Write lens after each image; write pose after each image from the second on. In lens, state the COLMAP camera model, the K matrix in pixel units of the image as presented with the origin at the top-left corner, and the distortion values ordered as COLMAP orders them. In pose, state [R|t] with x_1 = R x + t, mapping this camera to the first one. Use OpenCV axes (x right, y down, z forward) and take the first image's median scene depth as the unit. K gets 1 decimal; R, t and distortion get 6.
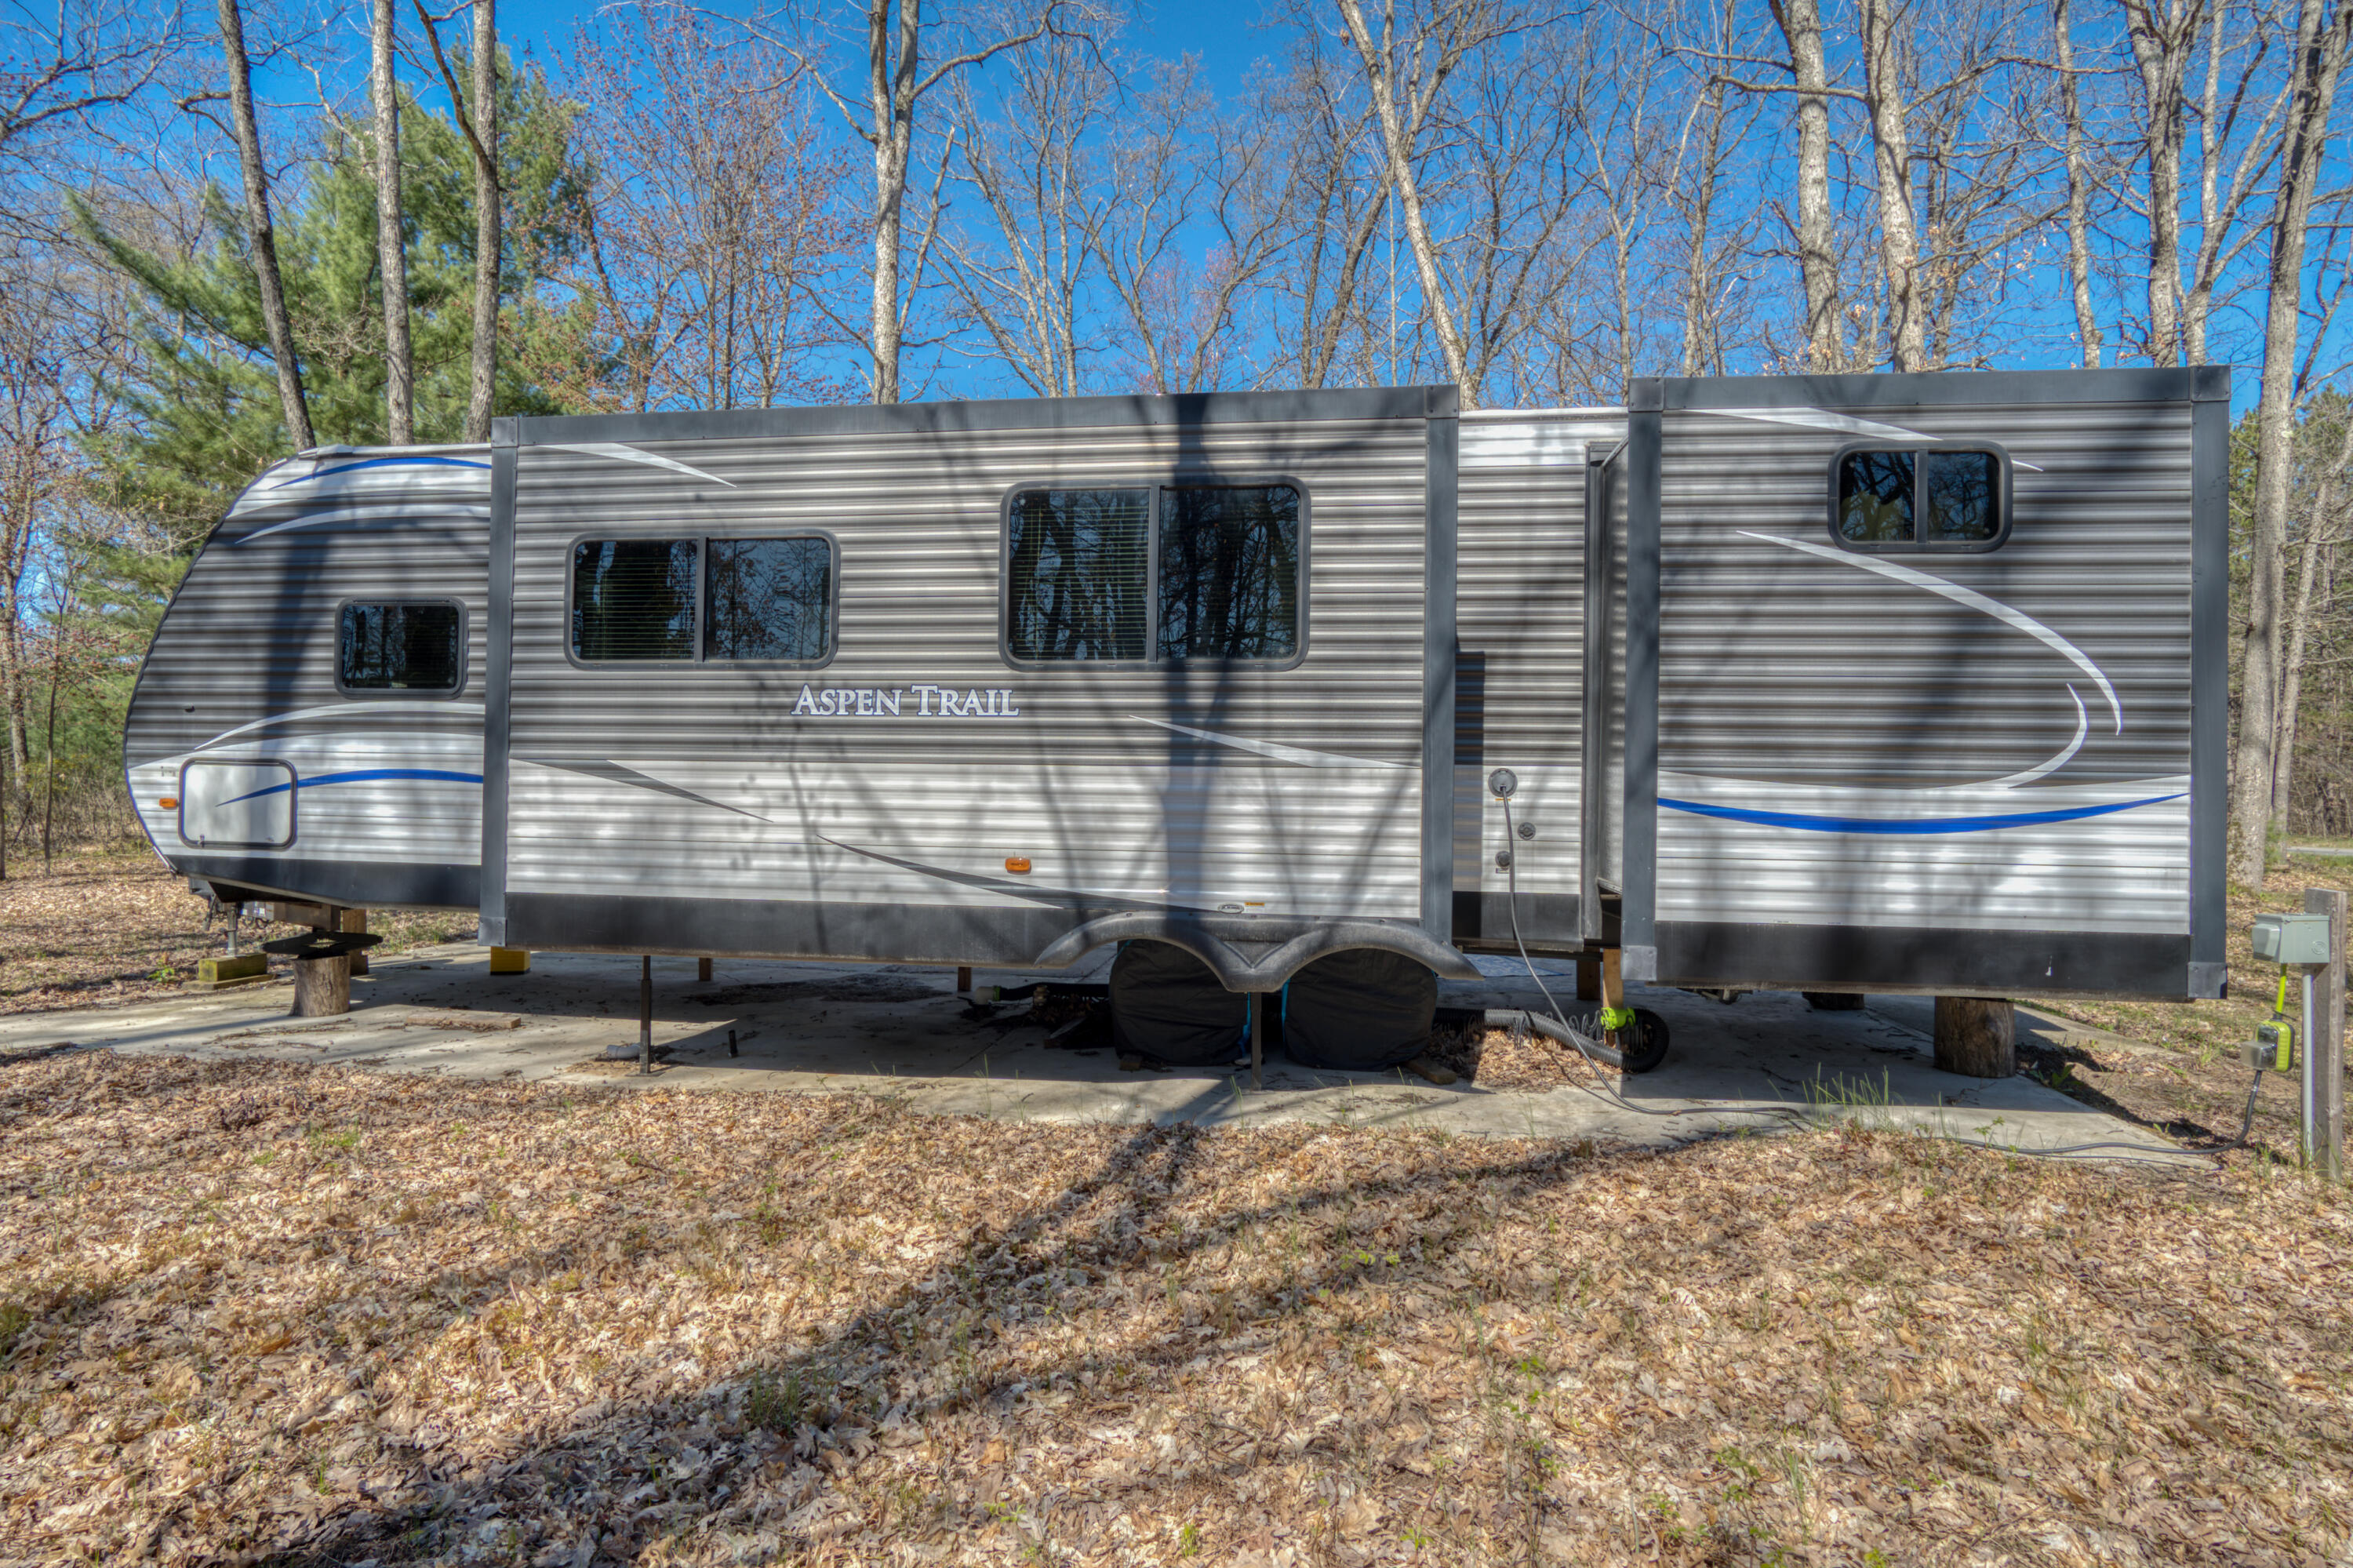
lens RADIAL K [[1269.9, 0, 1171.4], [0, 1269.9, 783.5], [0, 0, 1]] dist [-0.032718, 0.007372]
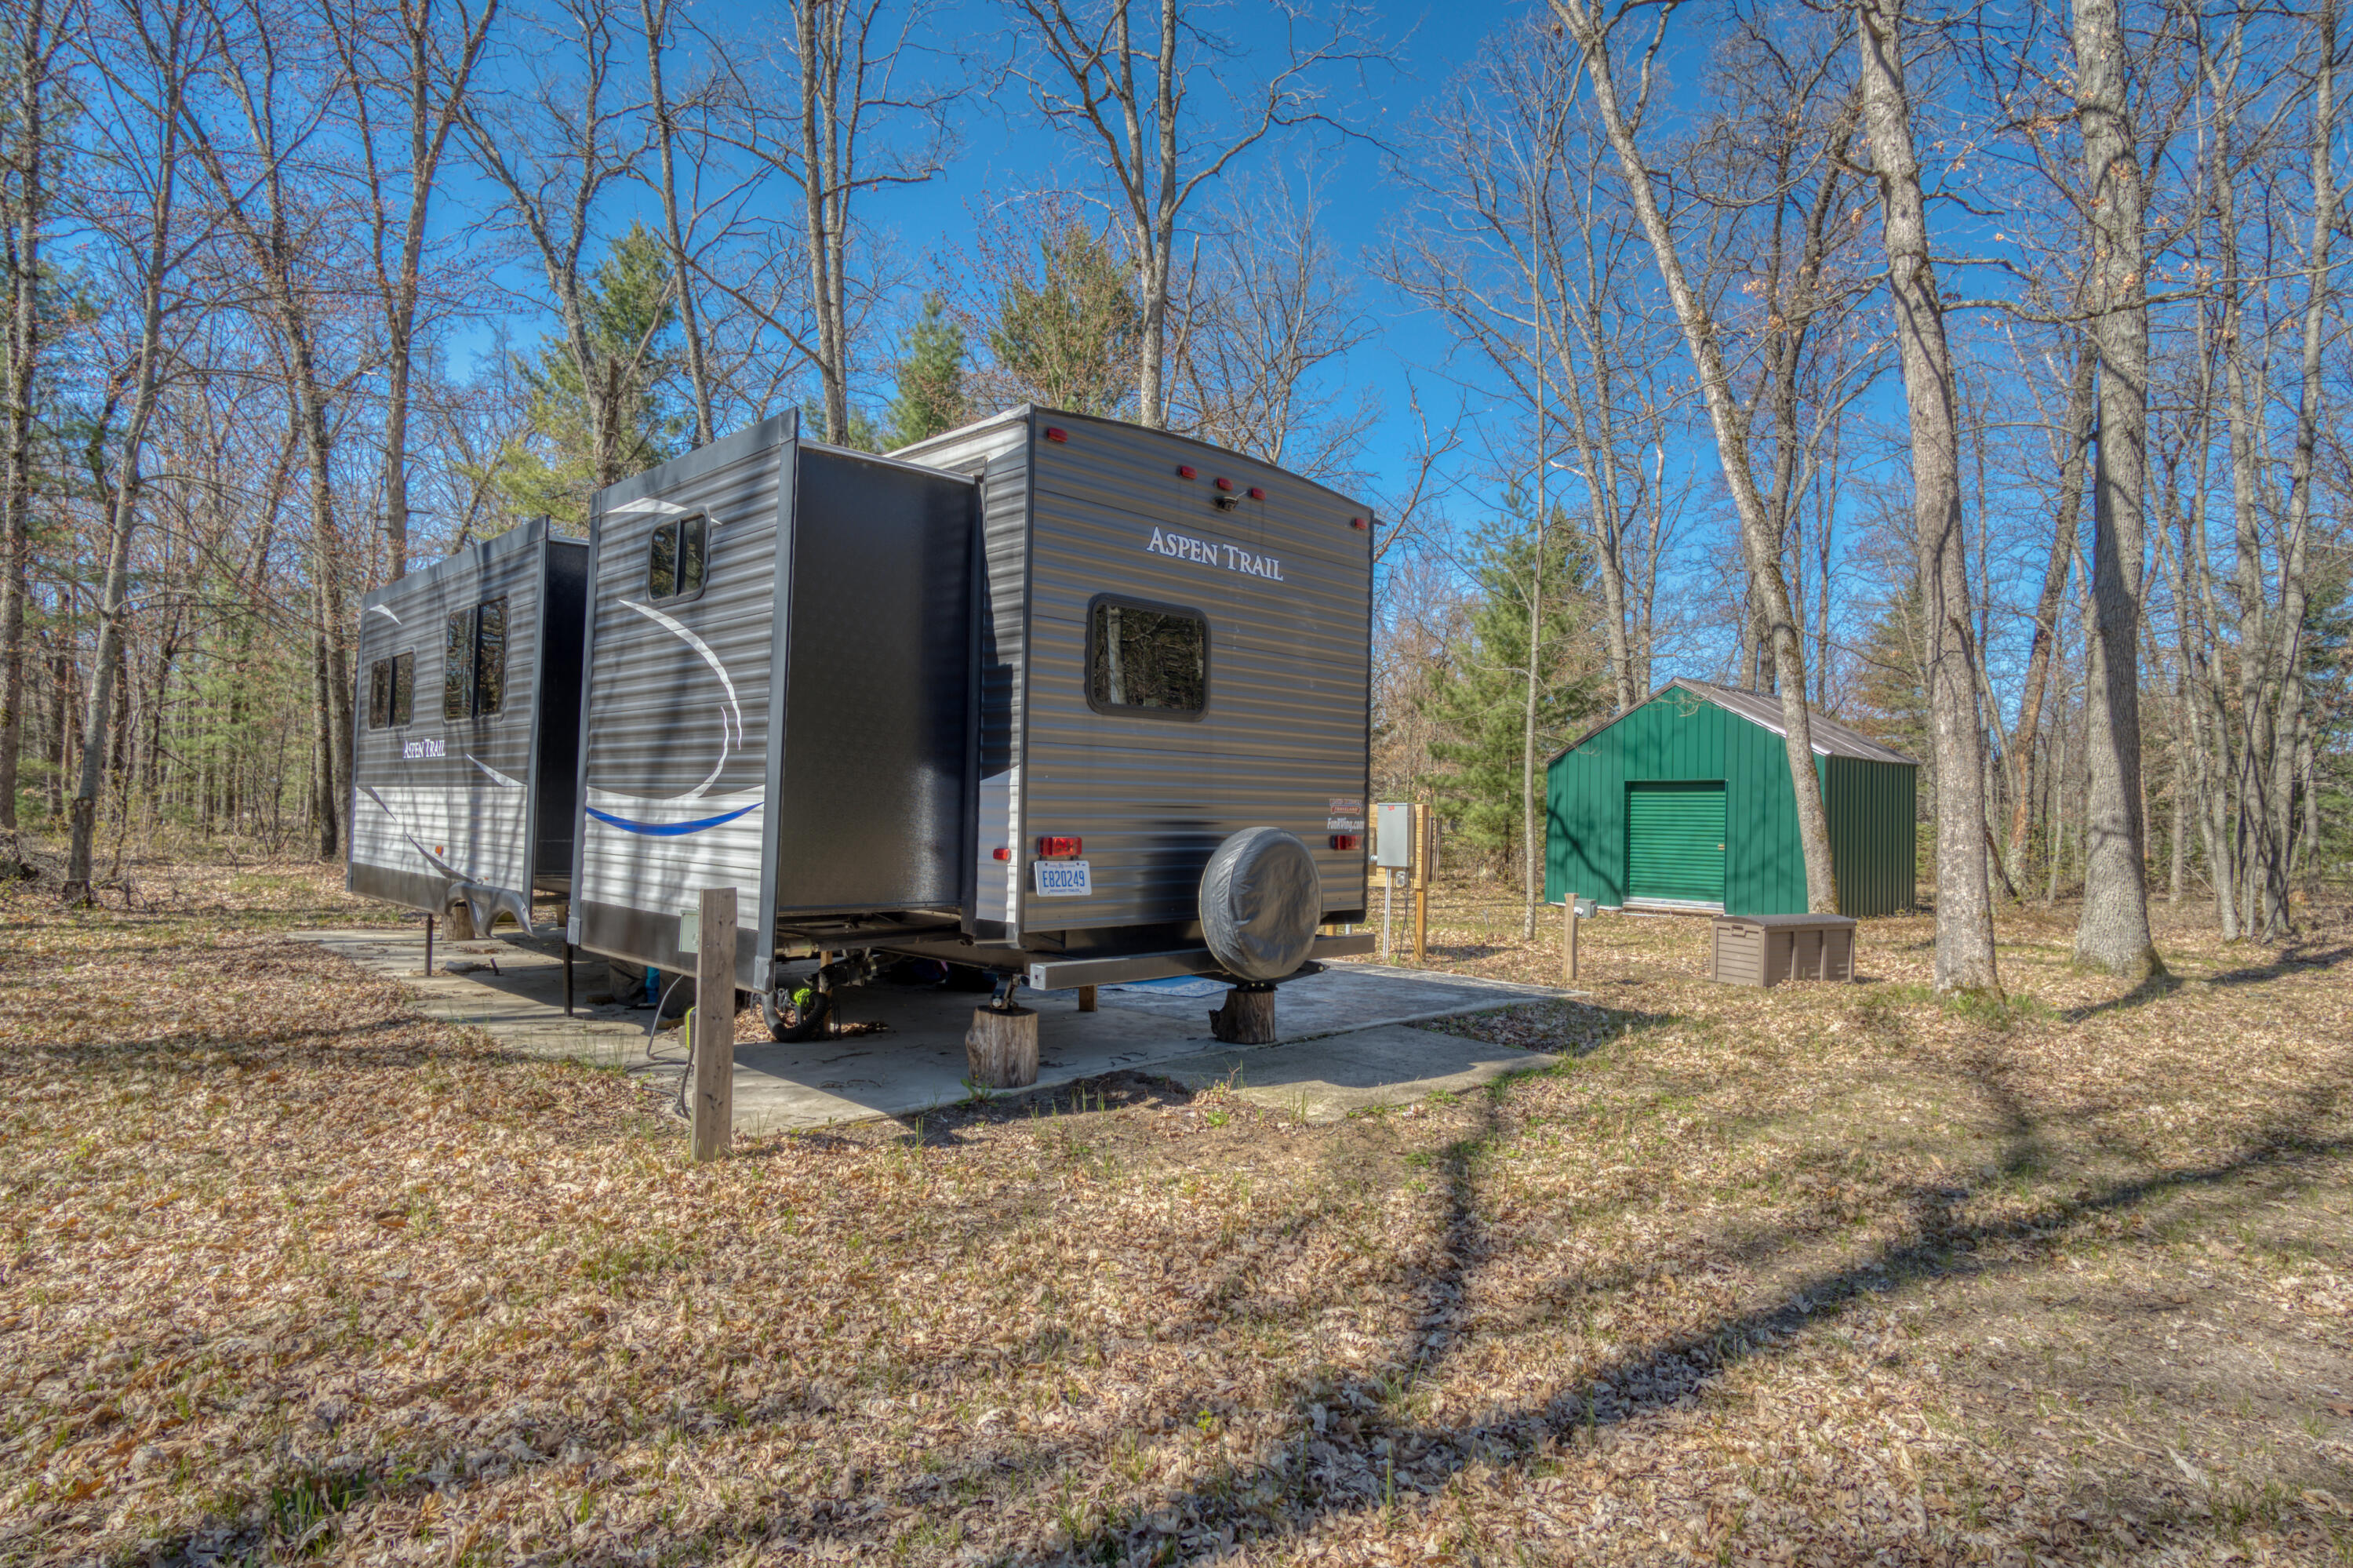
lens RADIAL K [[1269.9, 0, 1163.4], [0, 1269.9, 781.9], [0, 0, 1]] dist [-0.032718, 0.007372]
pose [[0.800758, -0.010158, -0.598902, 1.101010], [-0.010632, 0.999458, -0.031167, 0.013228], [0.598894, 0.031324, 0.800216, 0.201646]]
